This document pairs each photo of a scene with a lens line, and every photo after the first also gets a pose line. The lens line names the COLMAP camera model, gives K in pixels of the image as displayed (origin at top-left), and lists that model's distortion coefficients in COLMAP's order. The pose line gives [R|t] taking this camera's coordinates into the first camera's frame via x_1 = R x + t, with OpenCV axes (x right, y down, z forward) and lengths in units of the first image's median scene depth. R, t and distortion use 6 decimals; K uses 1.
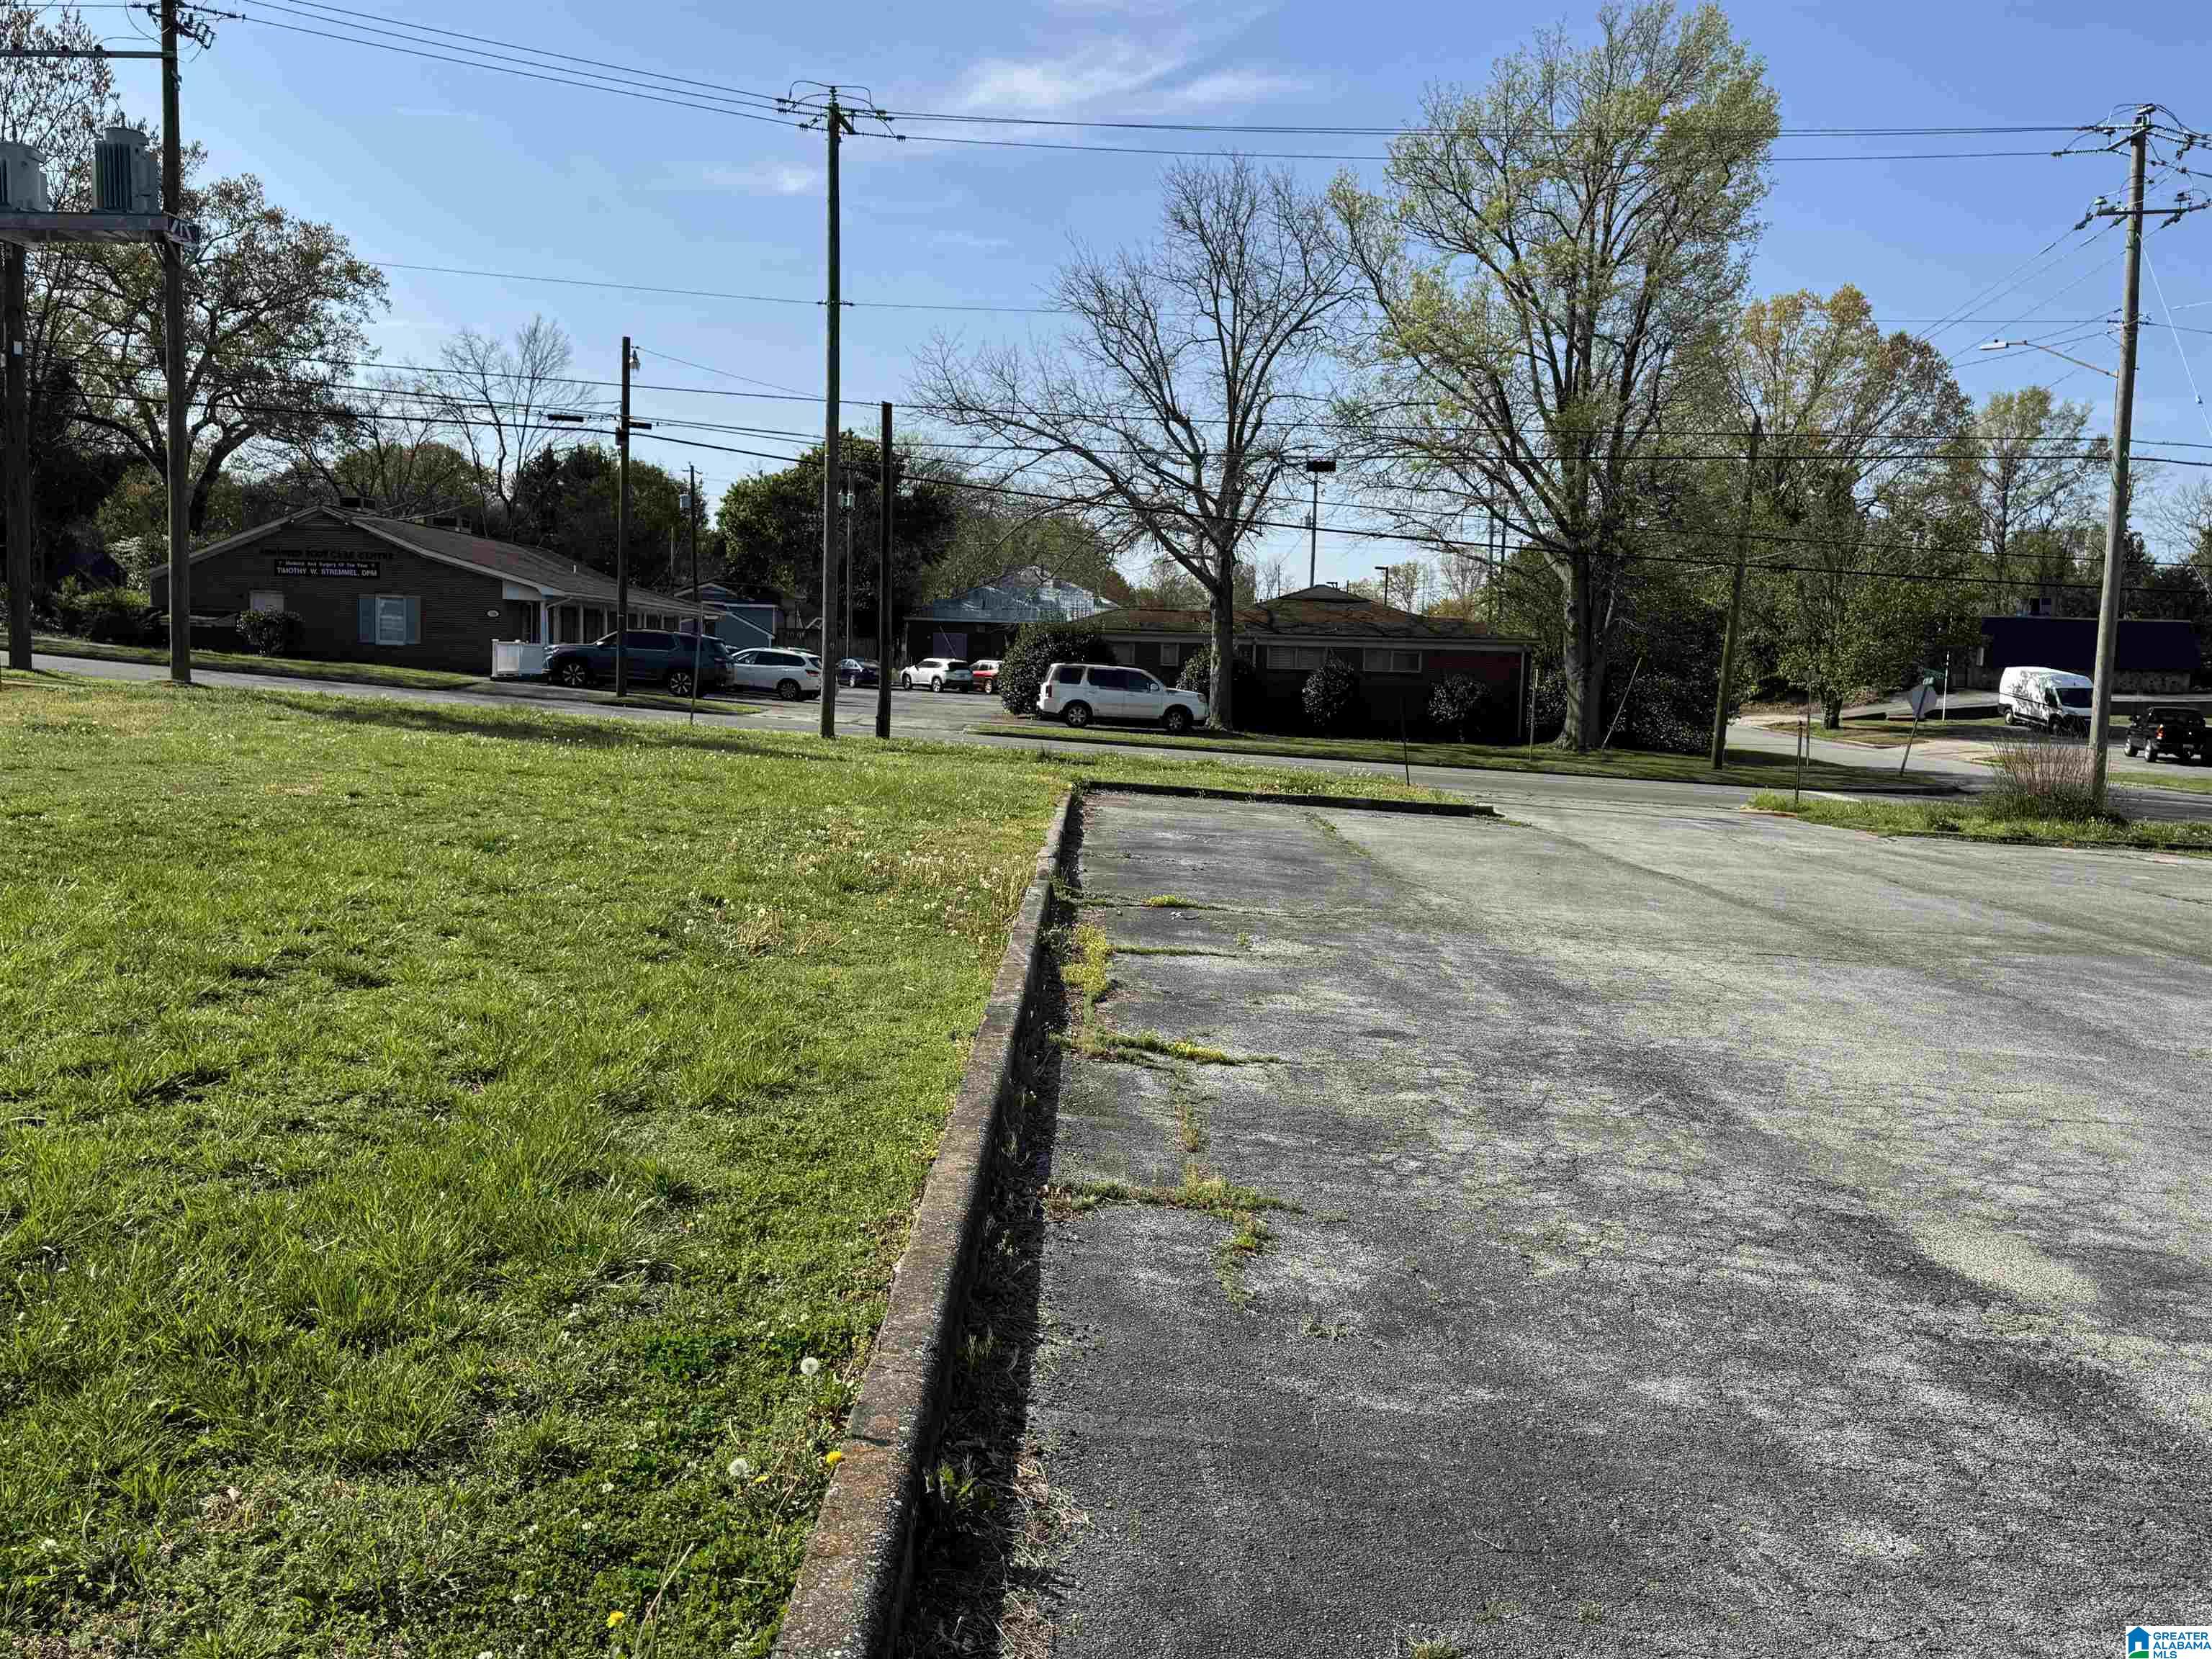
lens RADIAL K [[1837.9, 0, 1096.8], [0, 1837.9, 822.9], [0, 0, 1]] dist [0.128825, -0.215102]
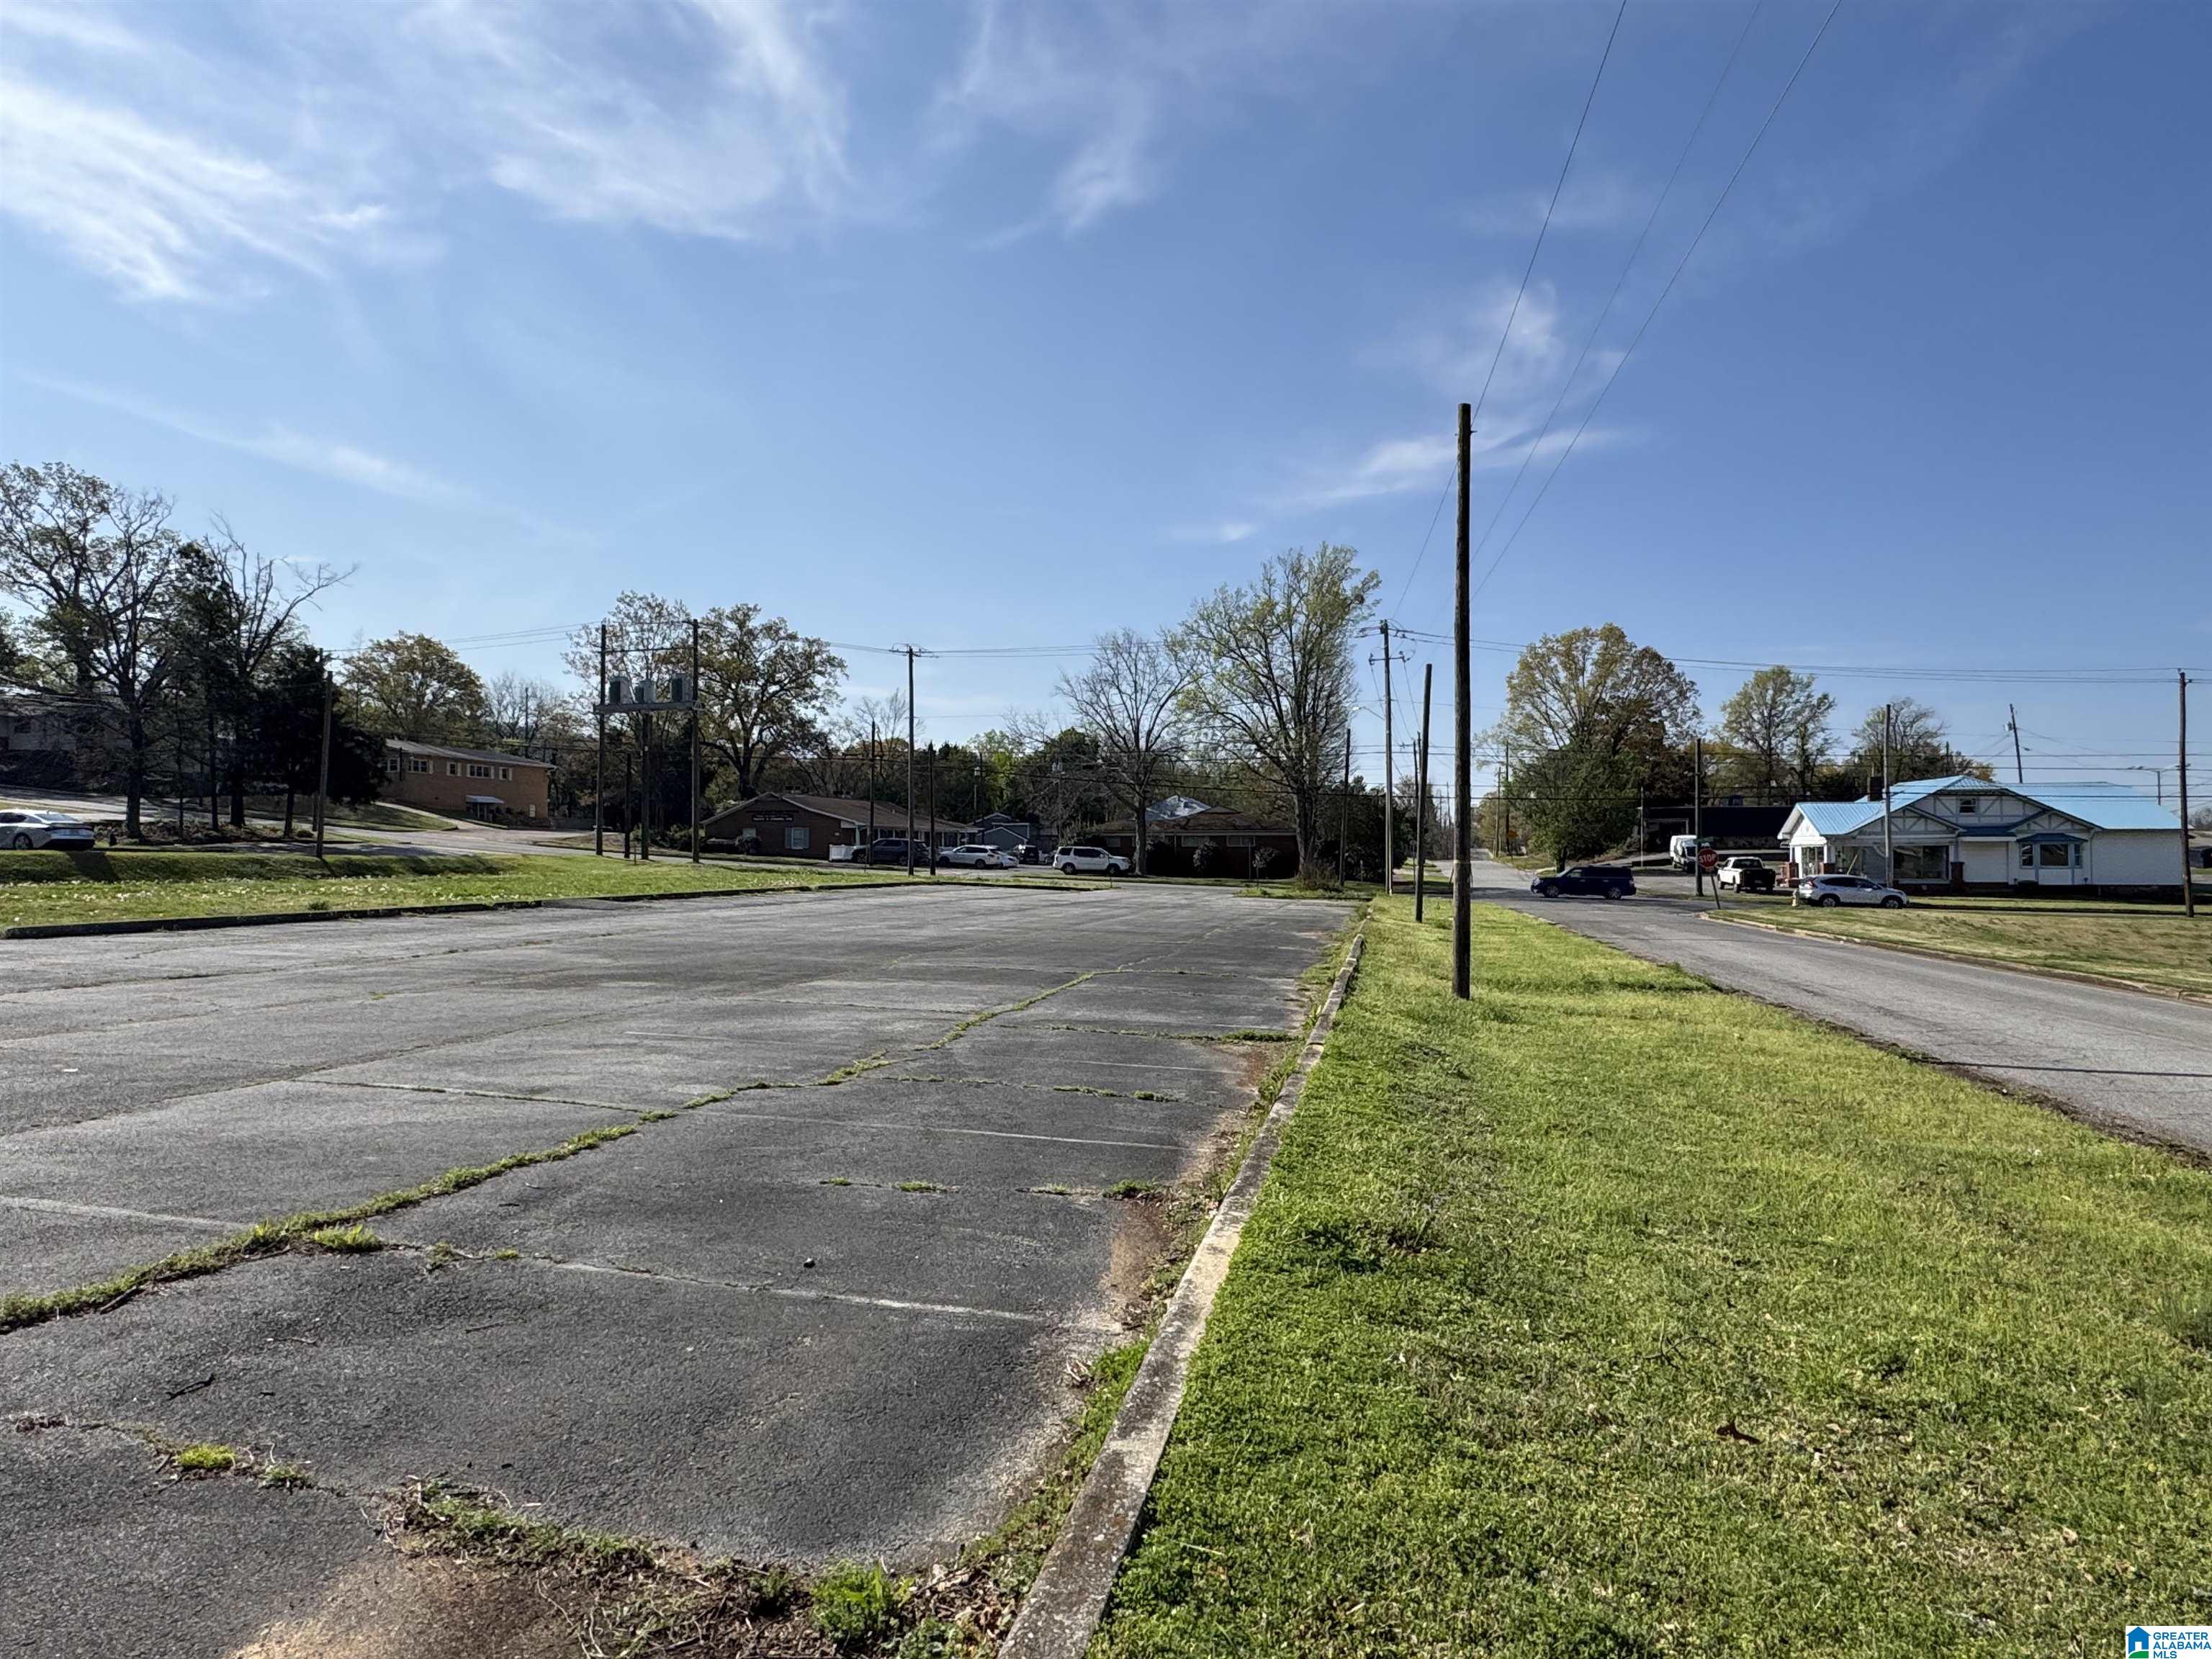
lens RADIAL K [[1307.6, 0, 1096.7], [0, 1307.6, 813.2], [0, 0, 1]] dist [-0.004433, 0.003718]
pose [[0.975901, -0.036781, -0.215093, 0.365128], [0.010738, 0.992593, -0.121013, 0.066464], [0.217951, 0.115787, 0.969067, -0.543685]]
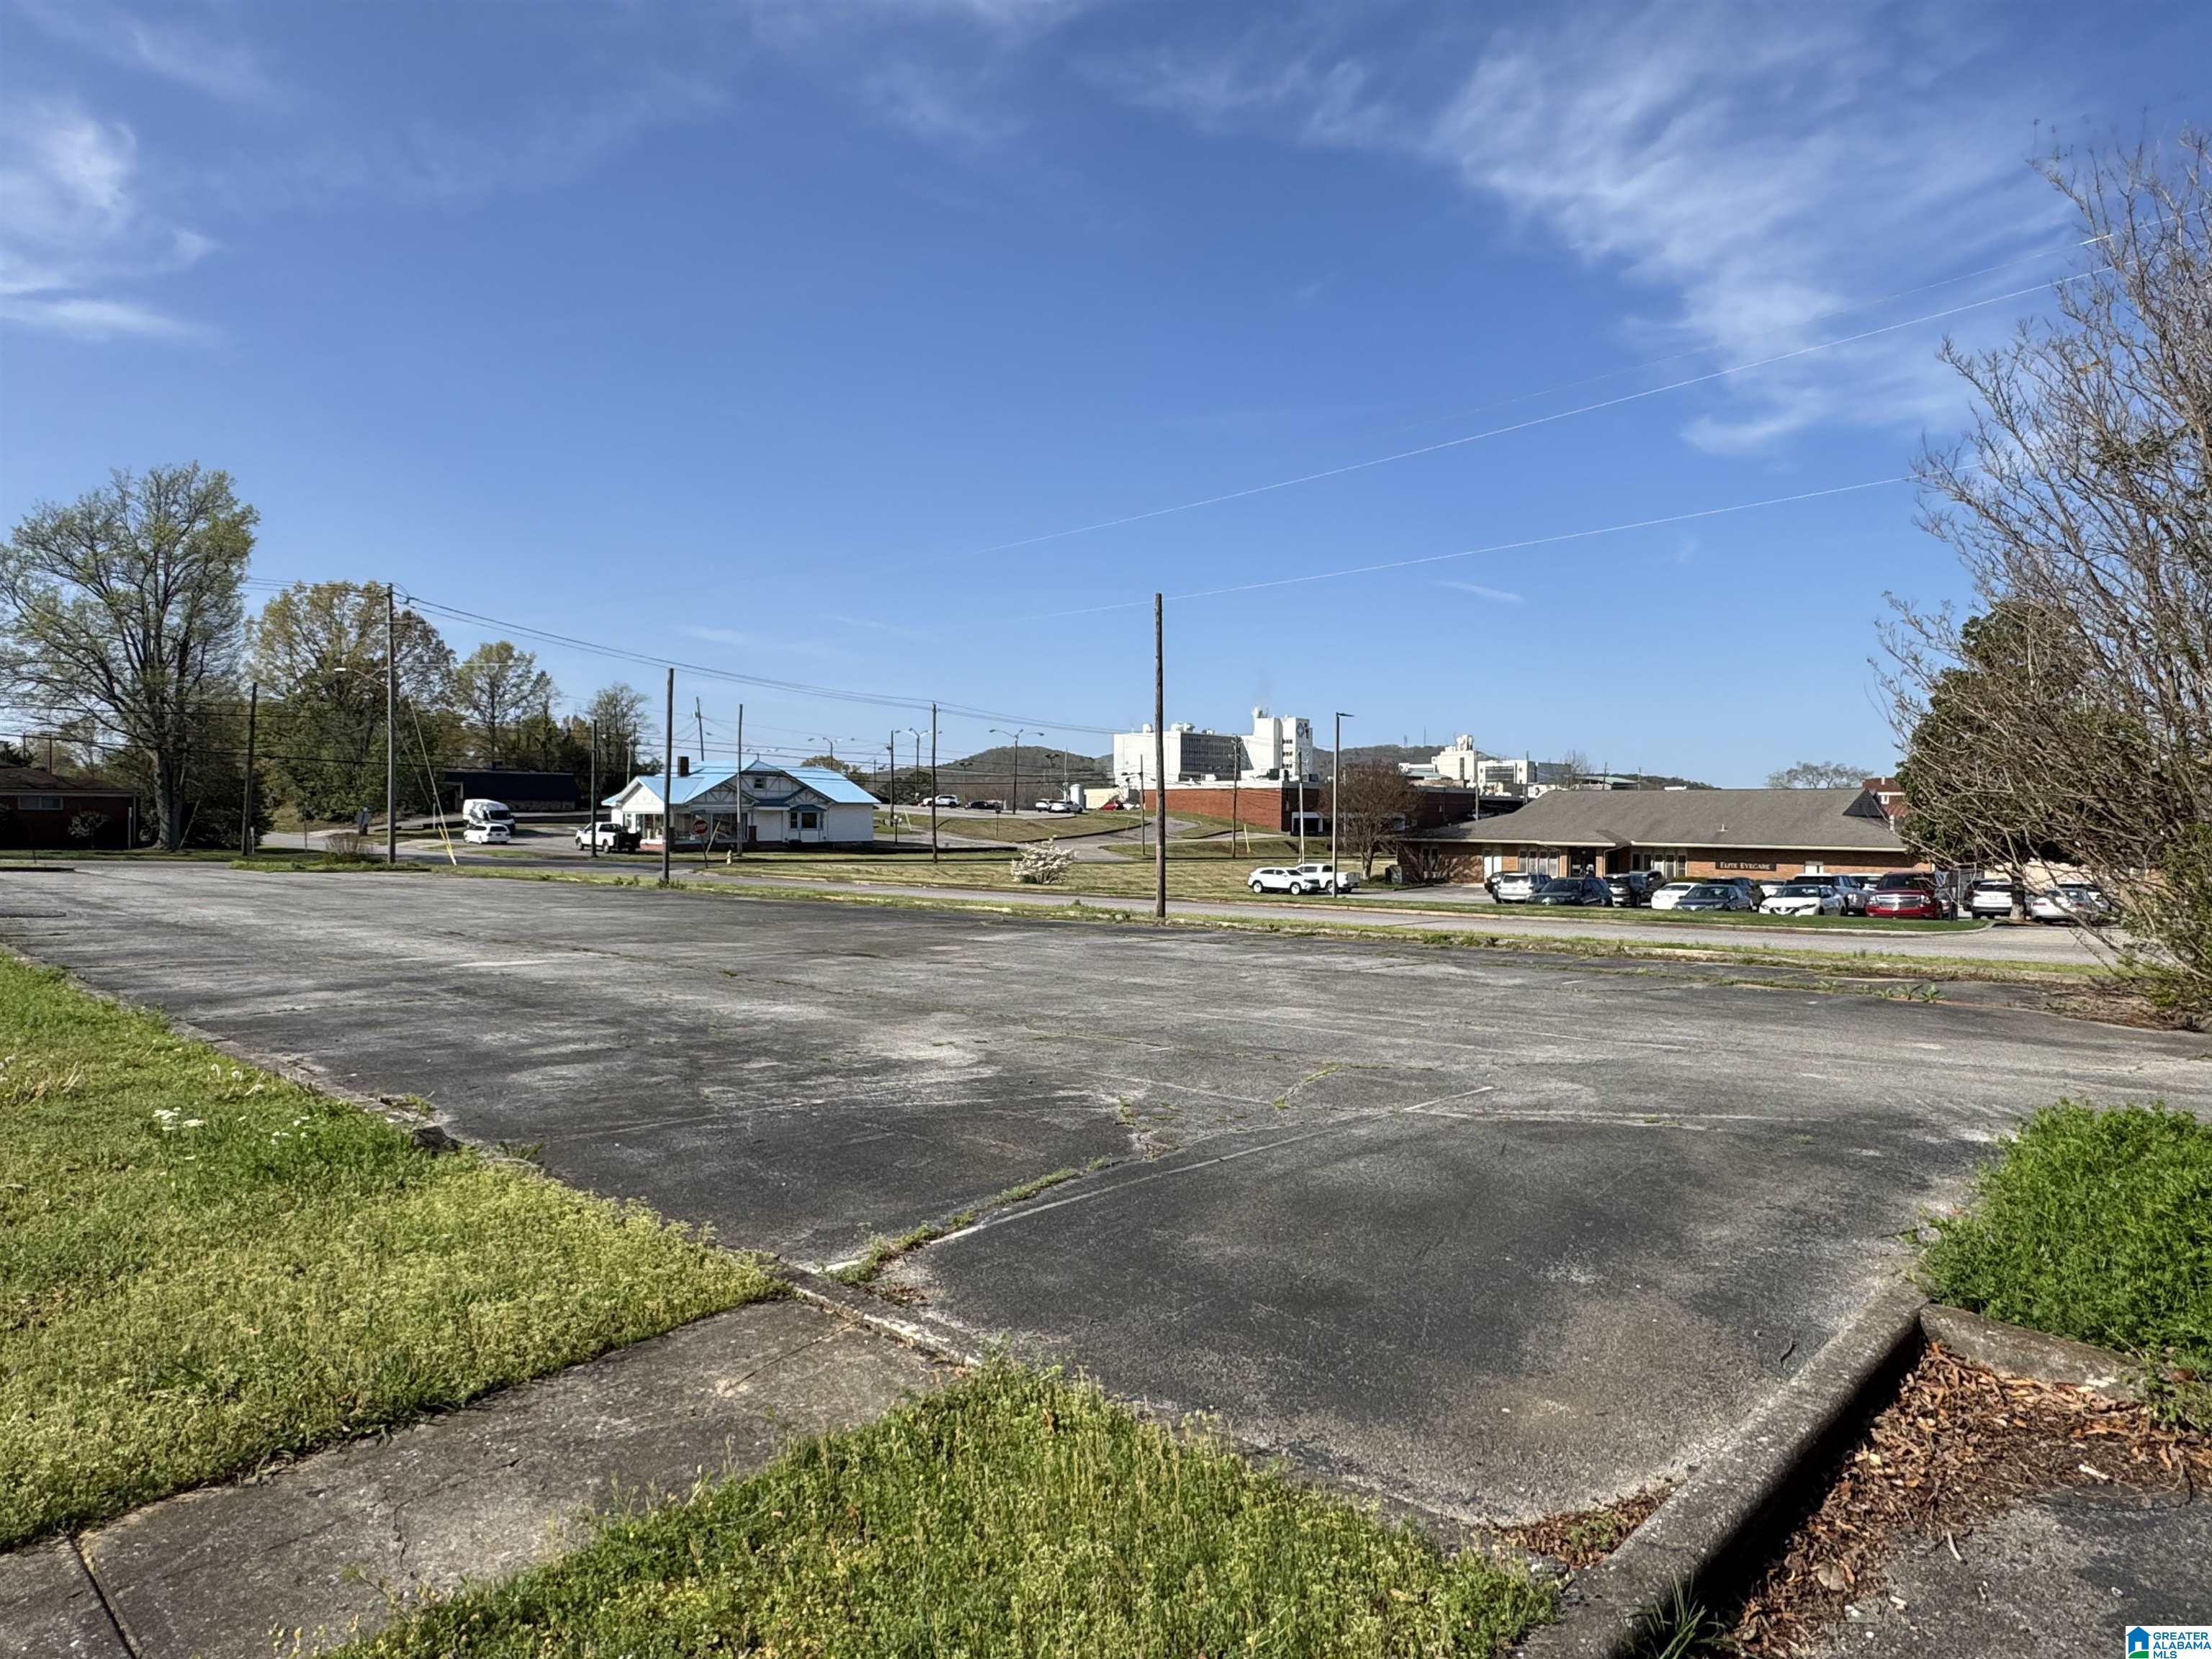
lens RADIAL K [[1307.6, 0, 1110.0], [0, 1307.6, 853.5], [0, 0, 1]] dist [-0.004433, 0.003718]
pose [[0.680555, -0.048513, 0.731089, -0.056647], [0.076984, 0.997017, -0.005504, 0.045176], [-0.728641, 0.060028, 0.682260, -0.595052]]
